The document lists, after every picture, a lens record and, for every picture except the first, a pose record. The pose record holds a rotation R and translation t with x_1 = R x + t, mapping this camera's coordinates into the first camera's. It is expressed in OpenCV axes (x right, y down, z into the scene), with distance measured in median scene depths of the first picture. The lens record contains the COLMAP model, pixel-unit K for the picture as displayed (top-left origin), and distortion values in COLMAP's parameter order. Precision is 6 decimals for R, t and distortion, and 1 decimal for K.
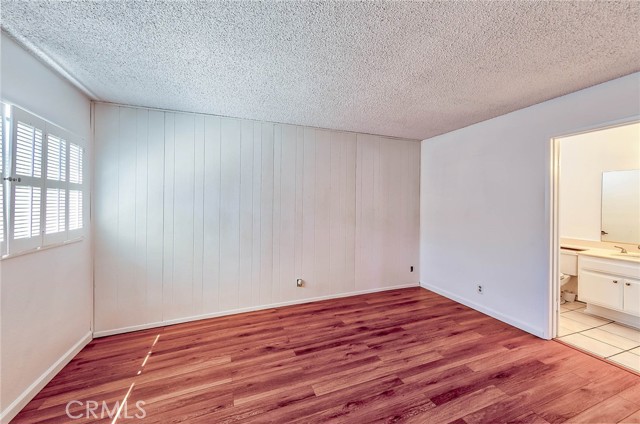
lens RADIAL K [[243.3, 0, 317.9], [0, 243.3, 205.3], [0, 0, 1]] dist [0.008262, -0.000306]
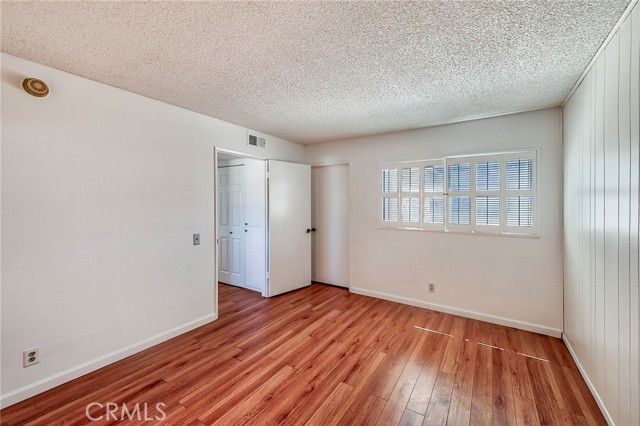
lens RADIAL K [[243.3, 0, 317.7], [0, 243.3, 206.9], [0, 0, 1]] dist [0.008262, -0.000306]
pose [[-0.810310, 0.004657, -0.585983, 0.672356], [-0.003745, 0.999907, 0.013125, -0.008025], [0.585990, 0.012830, -0.810217, 1.711028]]
